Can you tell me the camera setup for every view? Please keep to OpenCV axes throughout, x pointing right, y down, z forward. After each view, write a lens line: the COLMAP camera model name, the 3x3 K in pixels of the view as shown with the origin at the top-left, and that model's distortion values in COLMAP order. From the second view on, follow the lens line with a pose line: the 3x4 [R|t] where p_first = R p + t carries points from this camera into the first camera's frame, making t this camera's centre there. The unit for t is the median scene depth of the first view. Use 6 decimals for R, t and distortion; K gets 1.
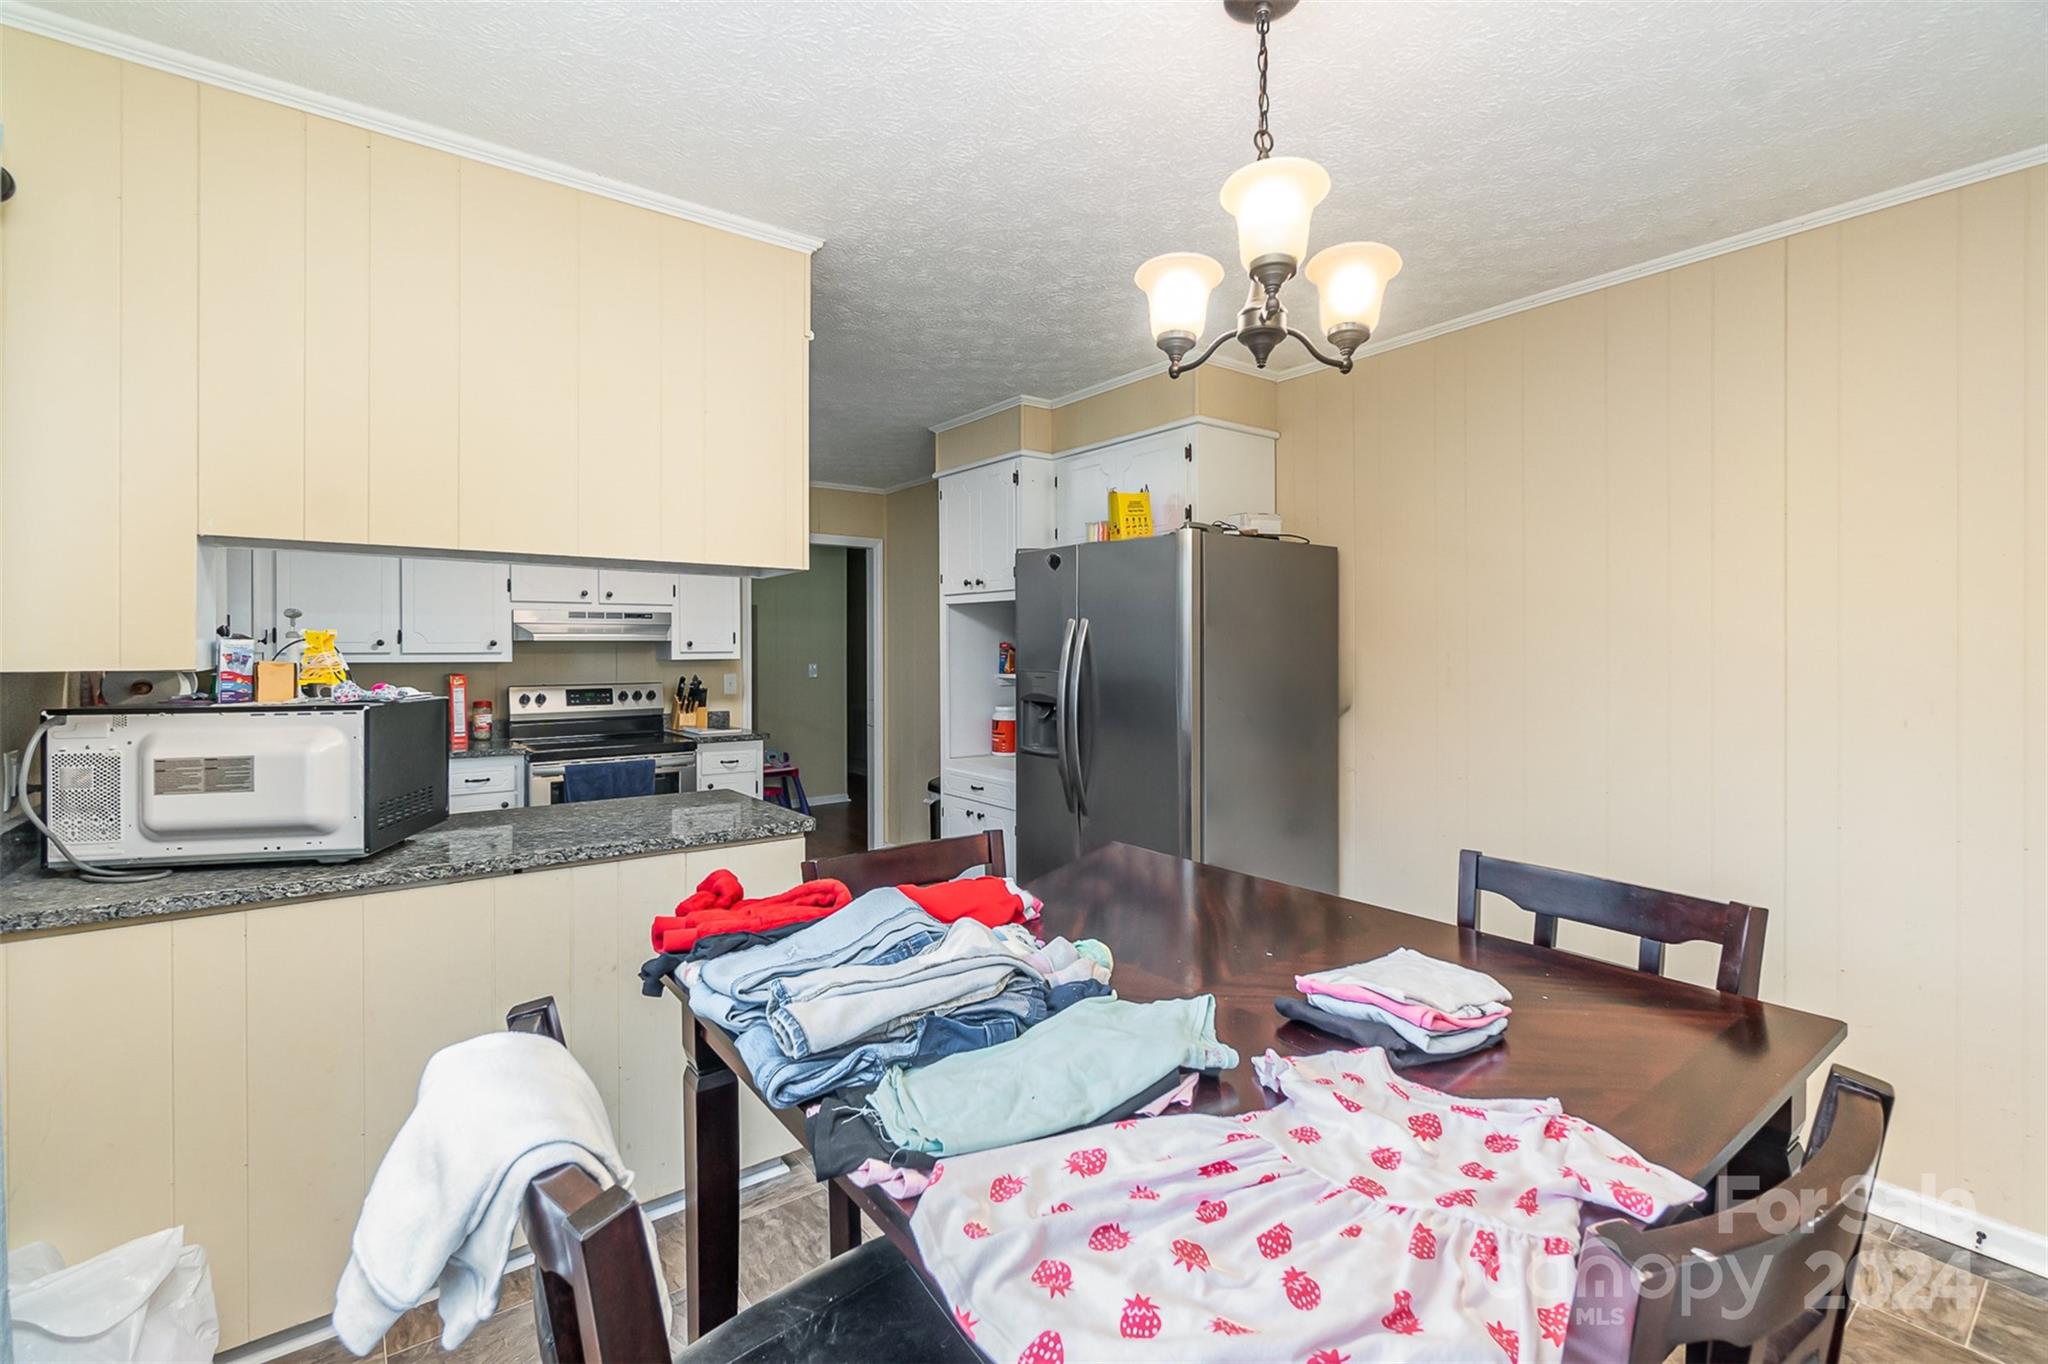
lens RADIAL K [[904.0, 0, 1017.8], [0, 904.0, 650.3], [0, 0, 1]] dist [-0.002258, -0.000195]
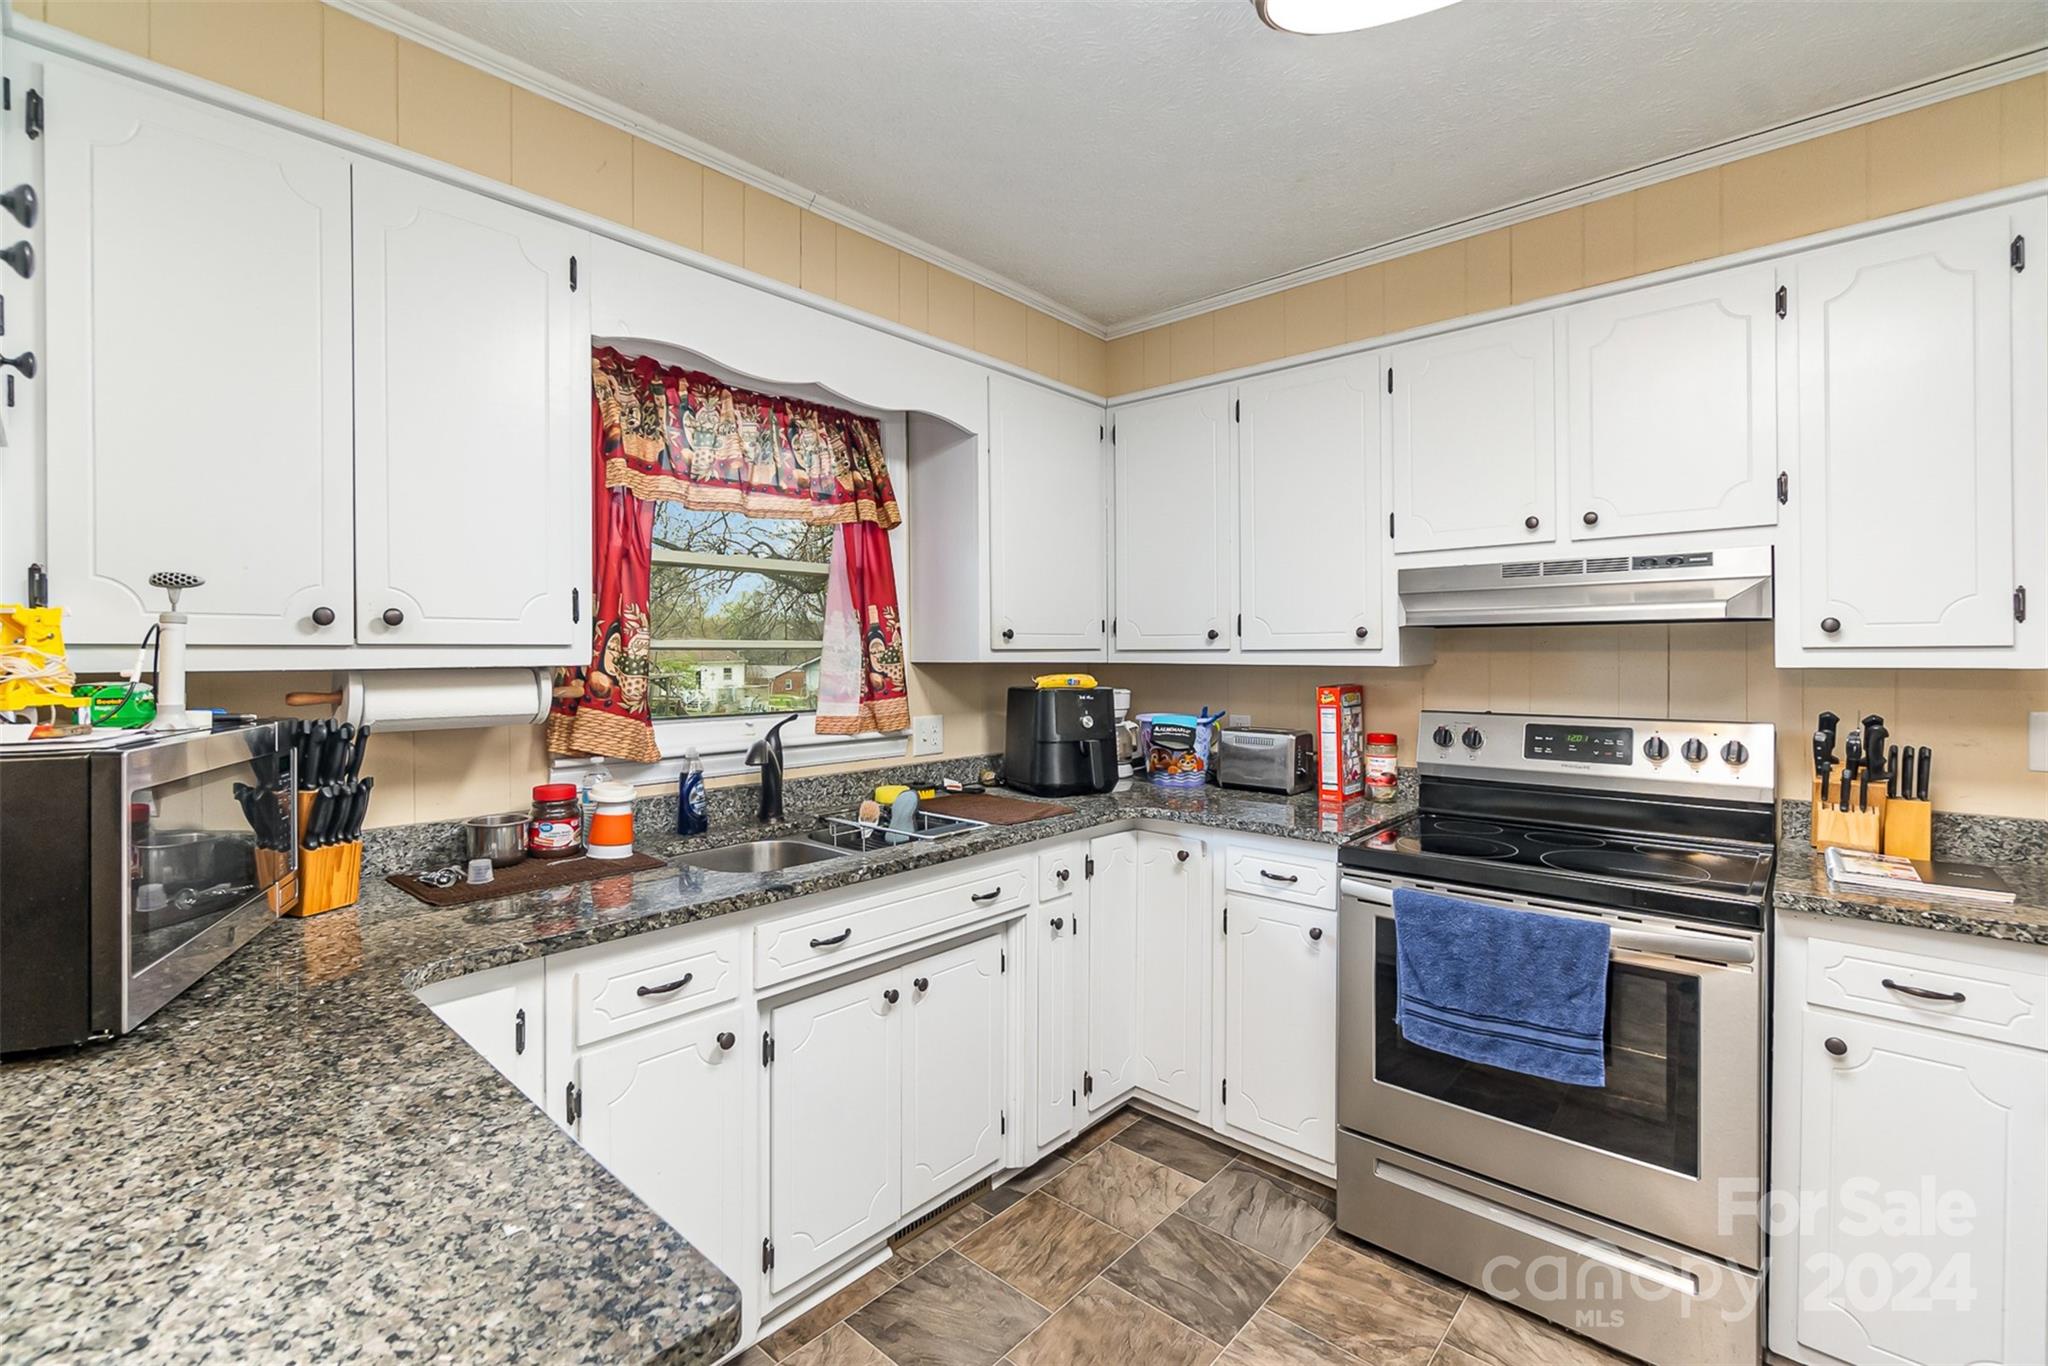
lens RADIAL K [[904.0, 0, 1017.8], [0, 904.0, 651.3], [0, 0, 1]] dist [-0.002258, -0.000195]
pose [[0.179634, 0.000155, -0.983733, -0.065783], [0.000699, 1.000000, 0.000285, 0.003268], [0.983733, -0.000738, 0.179634, 0.639958]]
